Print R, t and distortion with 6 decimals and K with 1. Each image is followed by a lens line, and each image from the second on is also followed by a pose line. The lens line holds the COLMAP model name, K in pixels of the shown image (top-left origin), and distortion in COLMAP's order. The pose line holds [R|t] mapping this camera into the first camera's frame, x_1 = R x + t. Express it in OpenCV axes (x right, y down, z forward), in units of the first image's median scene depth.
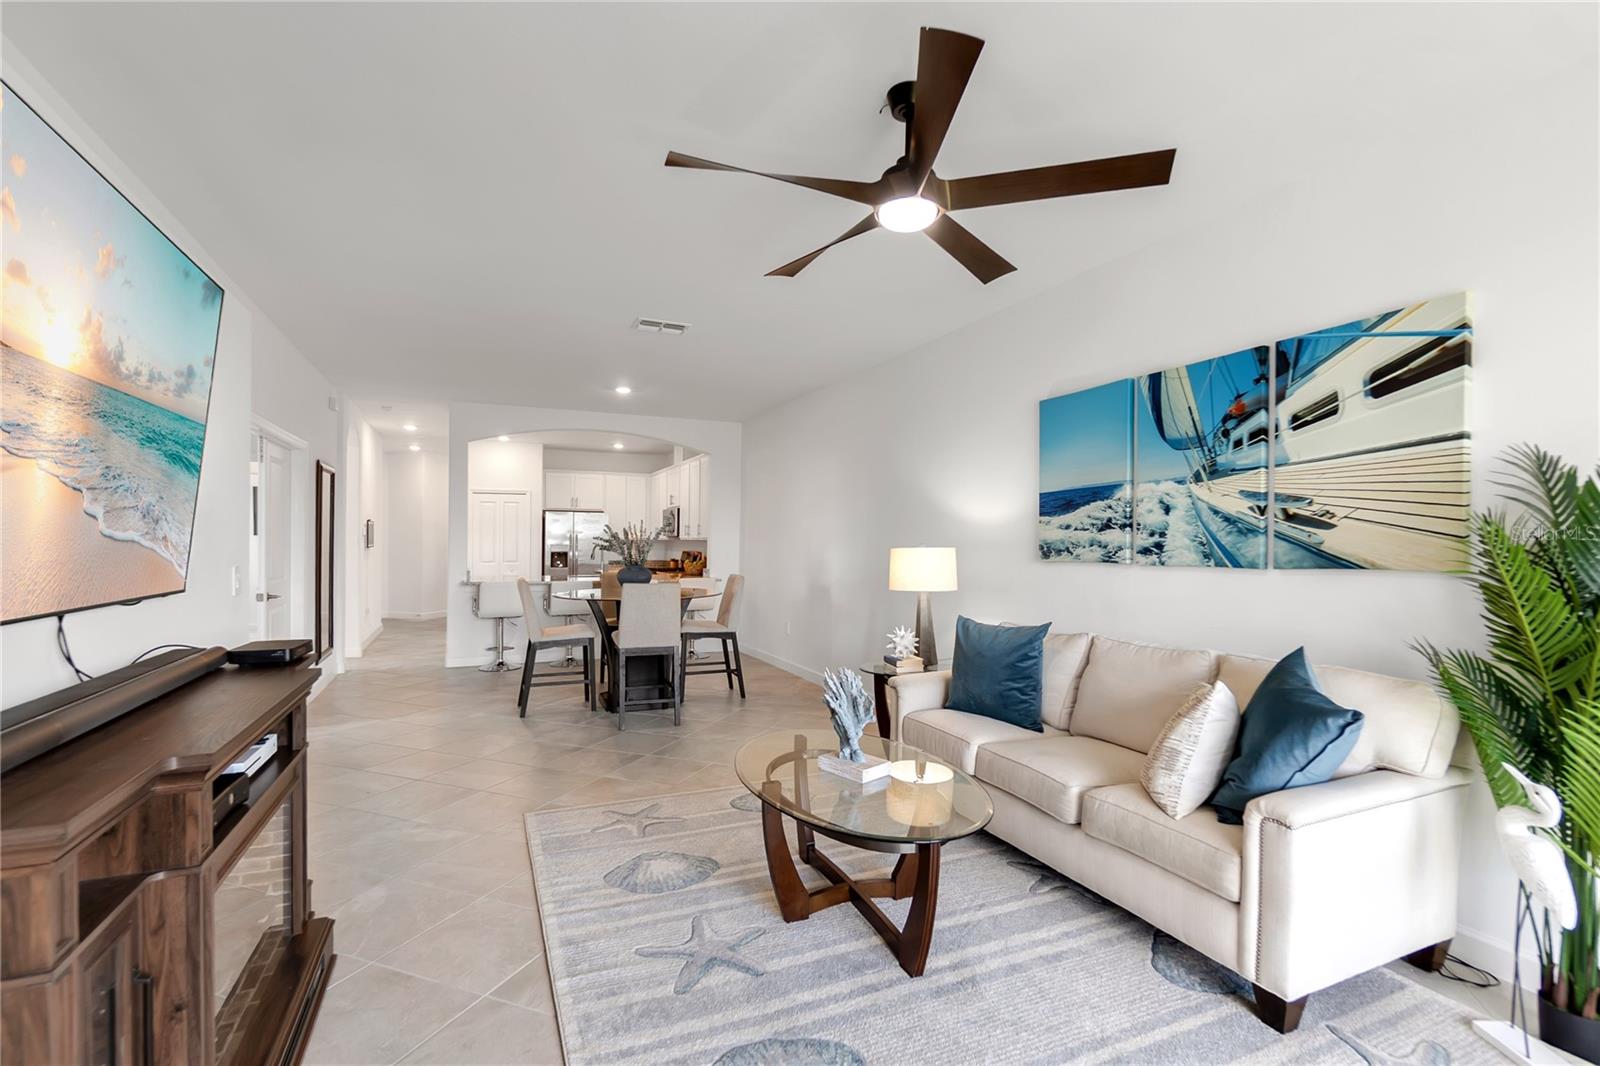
lens RADIAL K [[722.3, 0, 832.5], [0, 722.3, 554.3], [0, 0, 1]] dist [-0.001672, 0.000031]
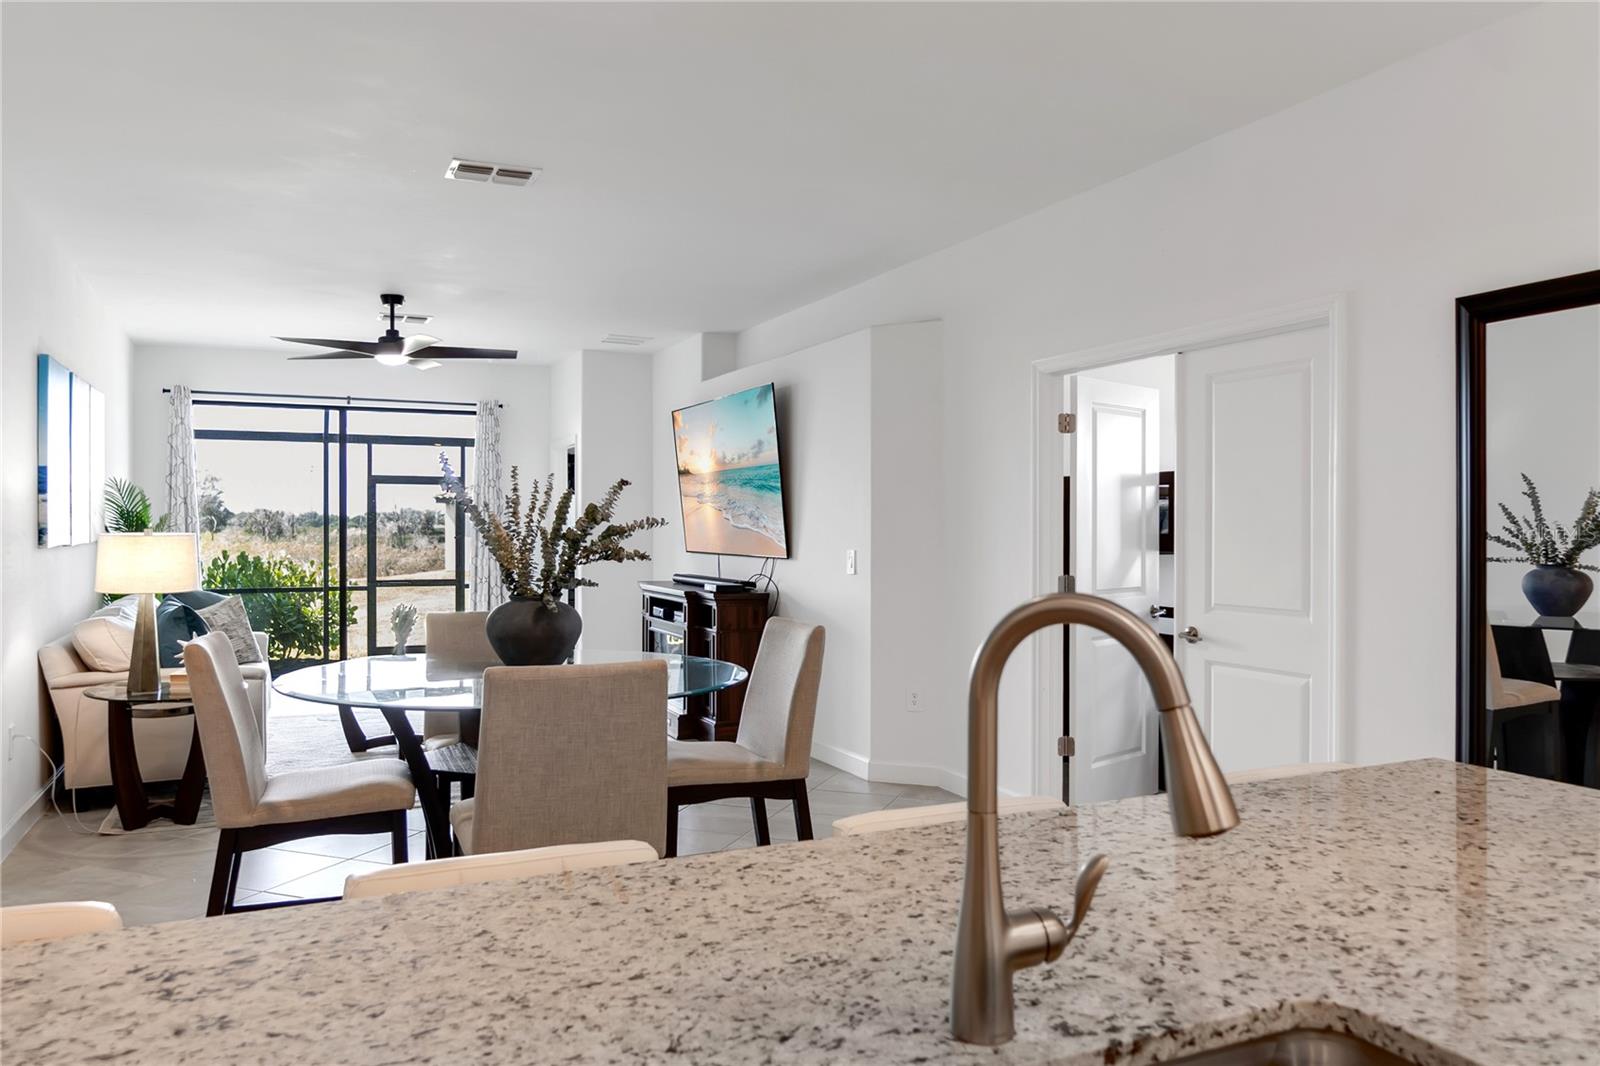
lens RADIAL K [[1134.3, 0, 800.0], [0, 1134.3, 533.0], [0, 0, 1]] dist [0.000812, -0.004519]
pose [[-0.999934, -0.008253, -0.008042, -0.771950], [-0.008439, 0.999690, 0.023403, -0.063972], [0.007847, 0.023469, -0.999694, 3.222847]]
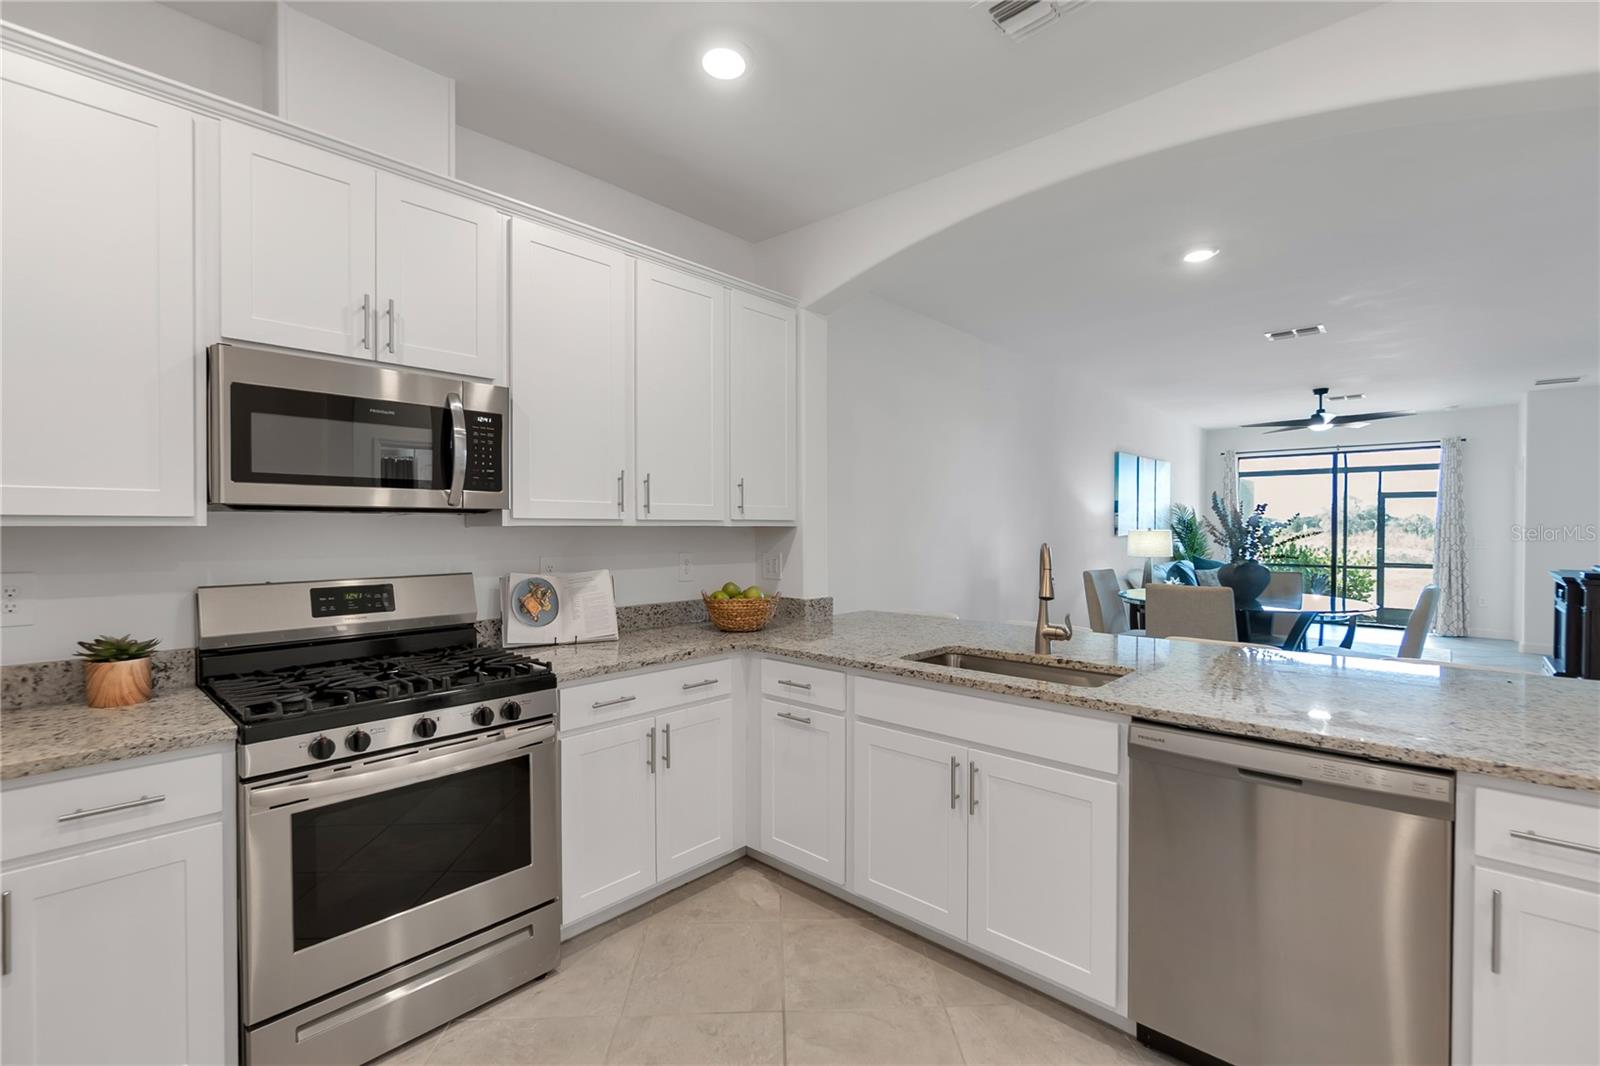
lens RADIAL K [[701.3, 0, 800.0], [0, 701.3, 533.0], [0, 0, 1]] dist [-0.002562, 0.000243]
pose [[-0.392510, -0.017059, 0.919590, -1.494565], [0.012518, 0.999636, 0.023888, -0.075210], [-0.919663, 0.020888, -0.392154, 3.484681]]
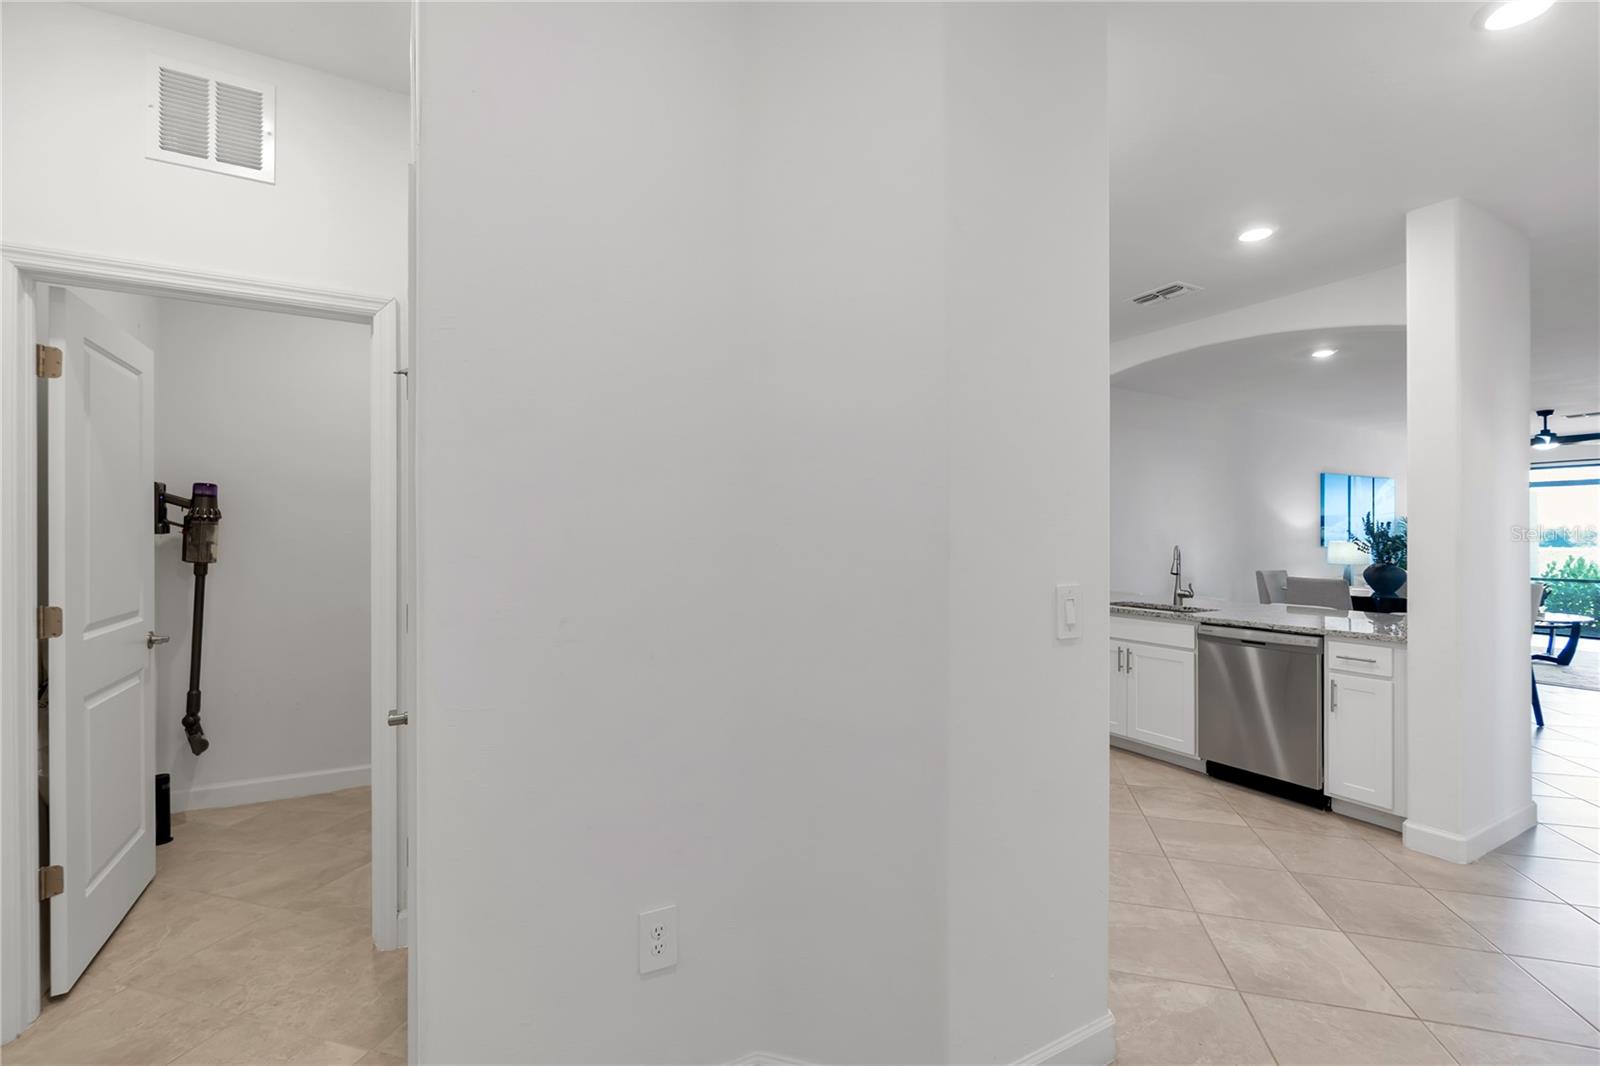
lens RADIAL K [[711.5, 0, 800.0], [0, 711.5, 533.0], [0, 0, 1]] dist [0.000417, 0.000829]
pose [[-0.099817, -0.004901, 0.994994, -2.338885], [0.010757, 0.999924, 0.006004, -0.086724], [-0.994948, 0.011303, -0.099757, 3.888297]]
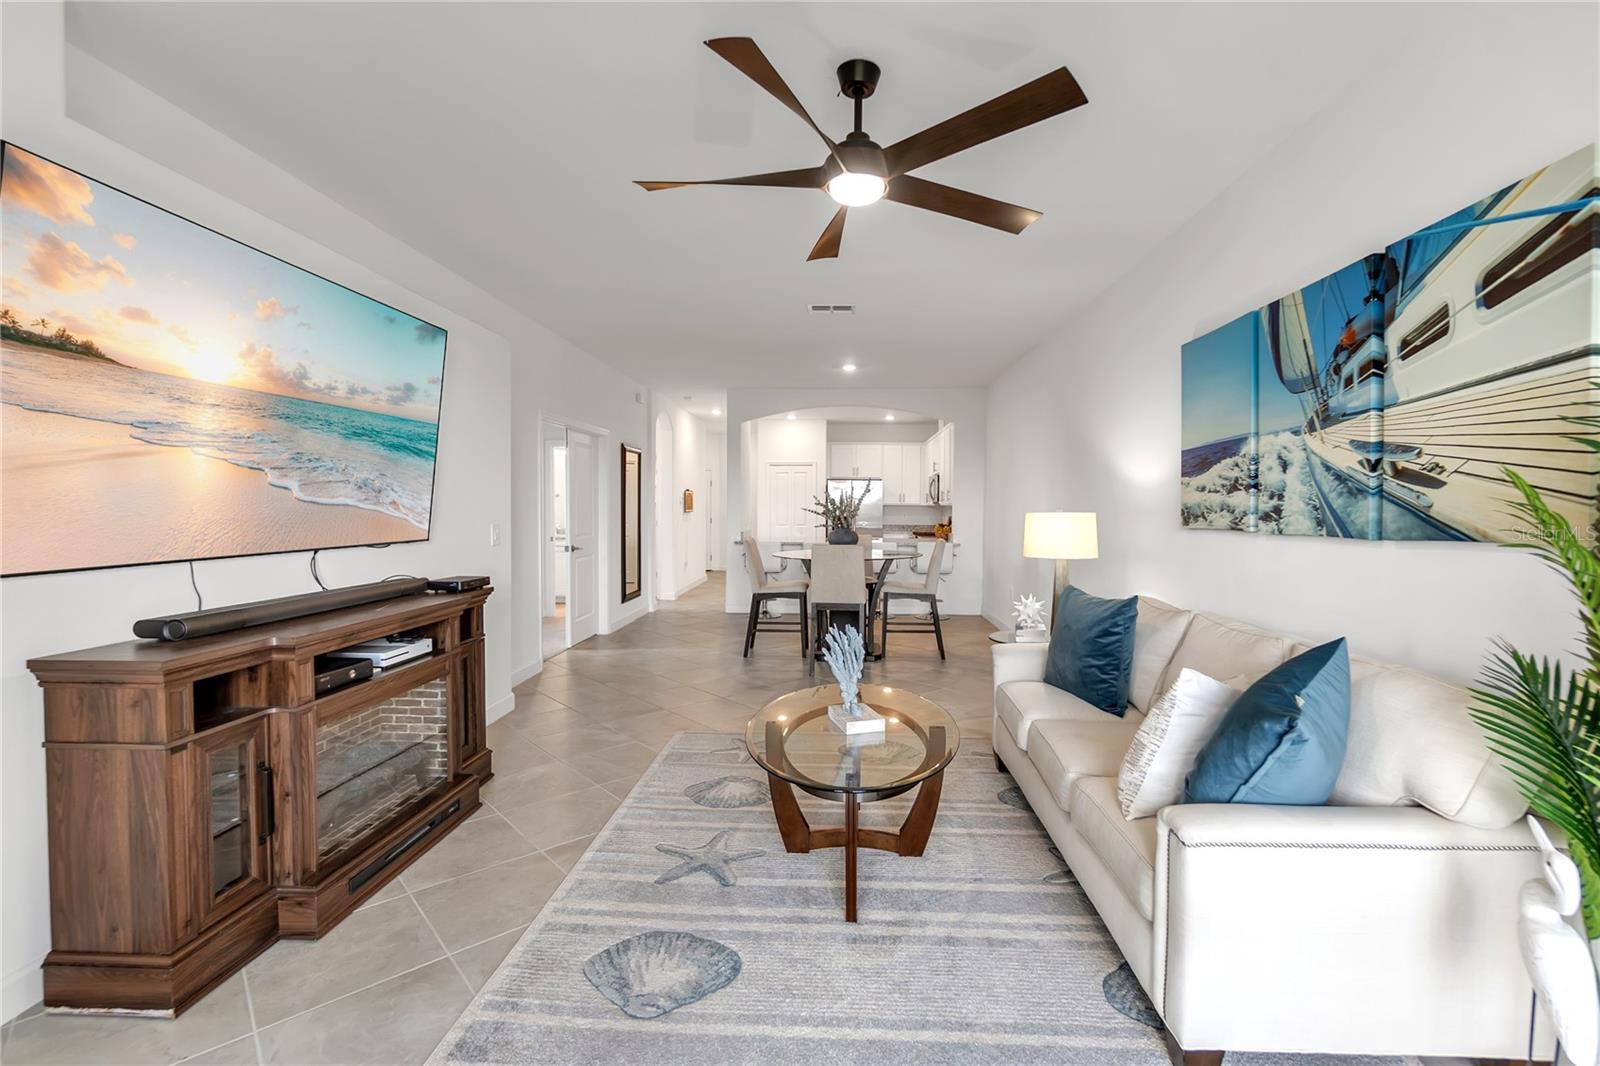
lens RADIAL K [[717.4, 0, 843.2], [0, 717.4, 526.8], [0, 0, 1]] dist [-0.002499, -0.000360]
pose [[0.899361, 0.011588, -0.437054, 0.418439], [-0.007762, 0.999914, 0.010540, 0.002447], [0.437139, -0.006087, 0.899373, 0.050546]]
